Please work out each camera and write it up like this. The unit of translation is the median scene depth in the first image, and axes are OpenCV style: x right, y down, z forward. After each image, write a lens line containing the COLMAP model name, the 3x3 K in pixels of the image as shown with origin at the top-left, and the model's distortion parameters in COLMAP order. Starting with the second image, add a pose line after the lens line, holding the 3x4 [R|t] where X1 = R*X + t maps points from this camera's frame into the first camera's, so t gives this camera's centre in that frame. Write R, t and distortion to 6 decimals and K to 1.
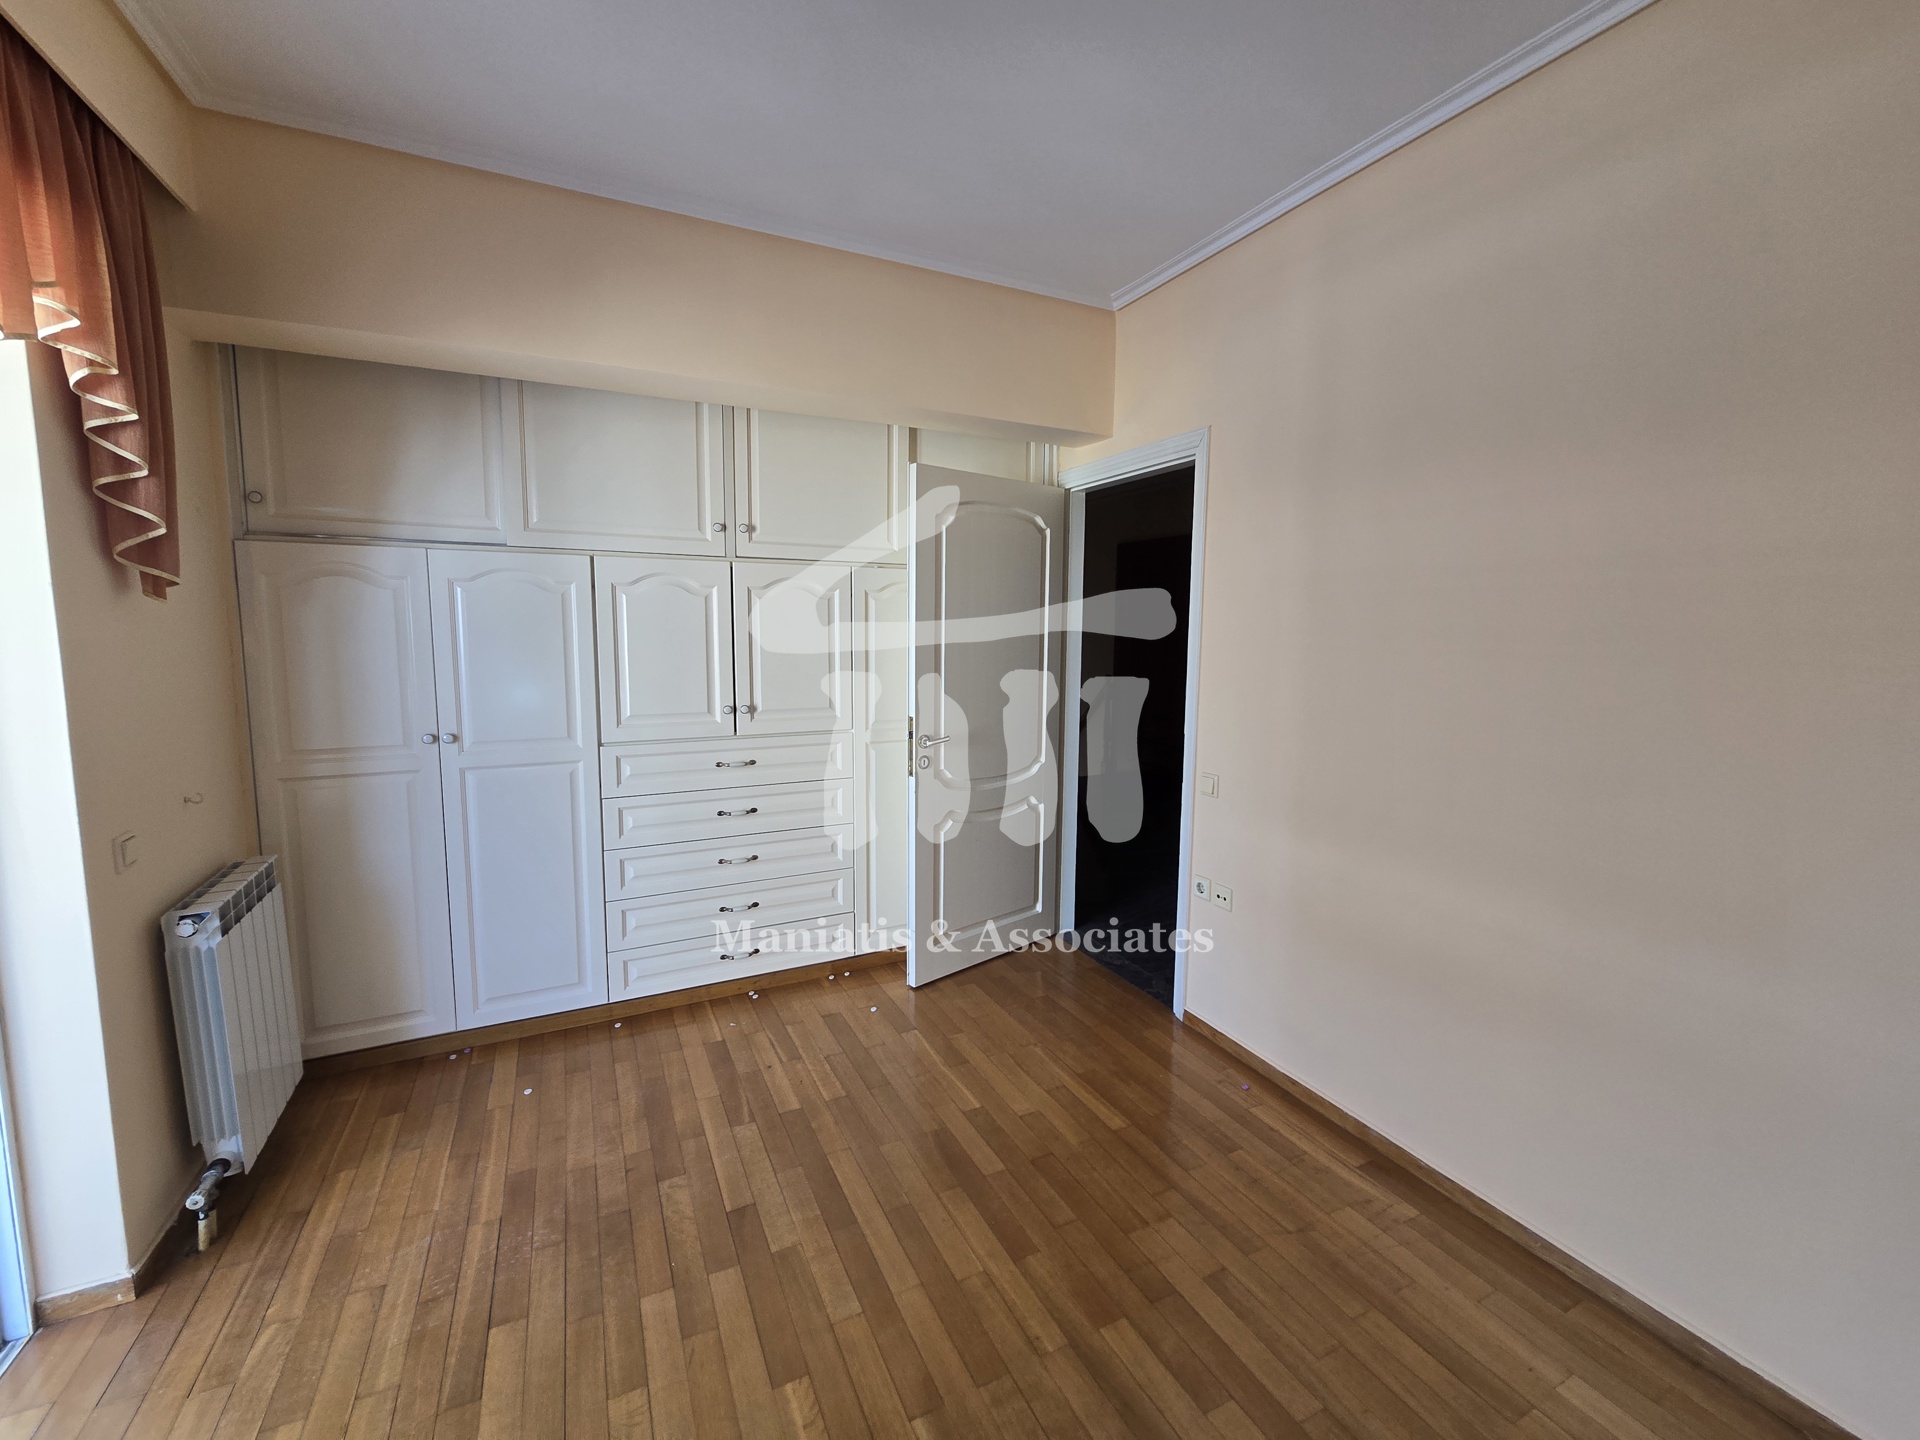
lens RADIAL K [[778.4, 0, 956.8], [0, 778.4, 701.7], [0, 0, 1]] dist [-0.000533, -0.000222]
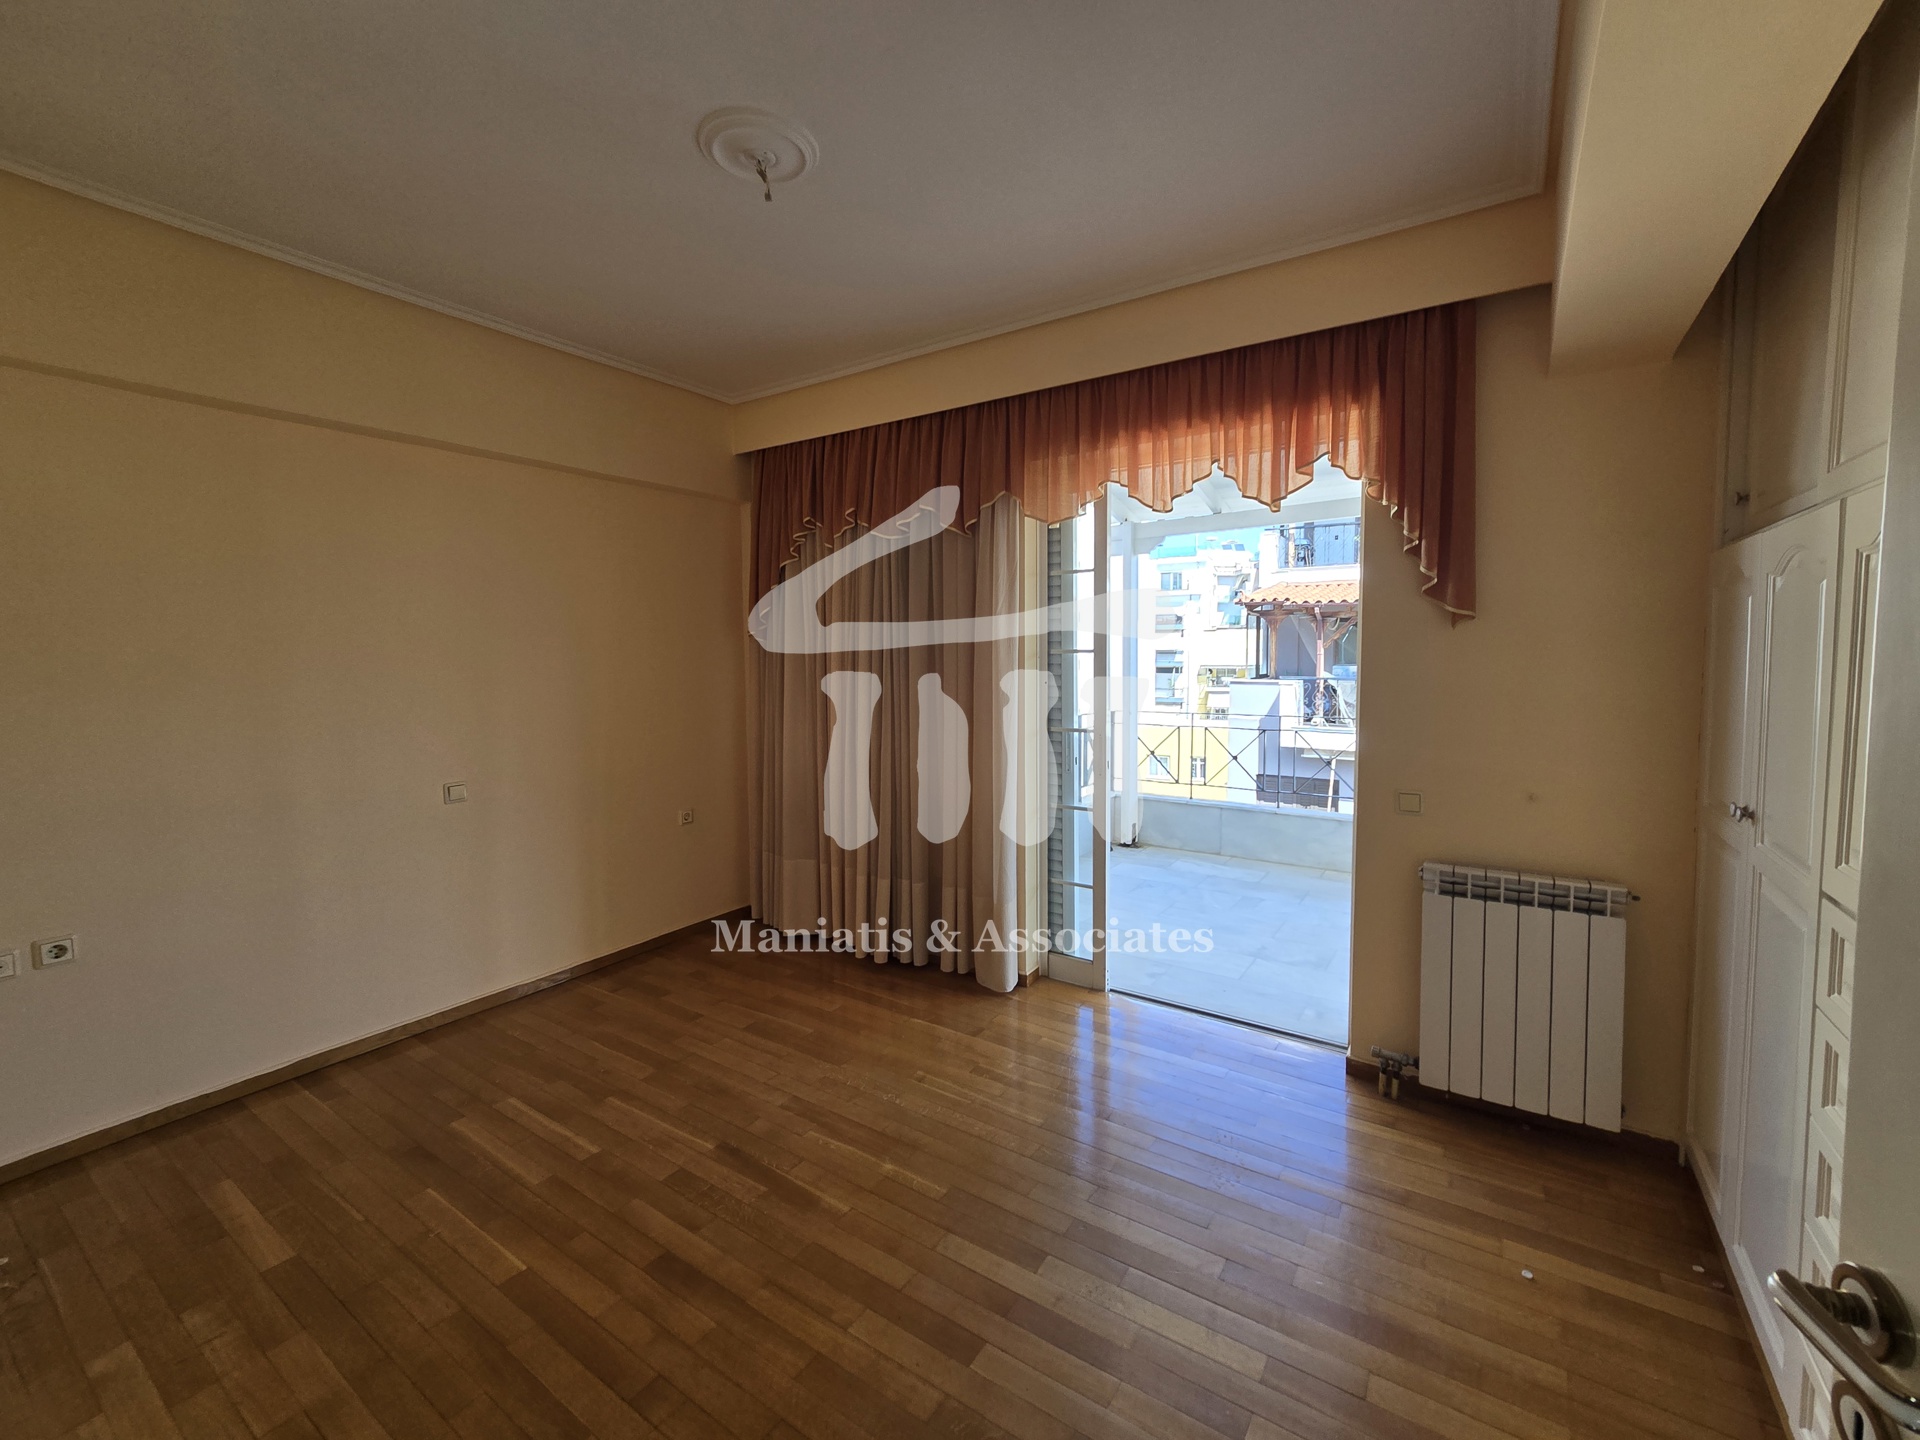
lens RADIAL K [[778.4, 0, 956.8], [0, 778.4, 701.7], [0, 0, 1]] dist [-0.000533, -0.000222]
pose [[-0.878085, 0.013392, -0.478318, 0.270280], [-0.057766, 0.989331, 0.133744, -0.100805], [0.475006, 0.145069, -0.867943, 1.358552]]
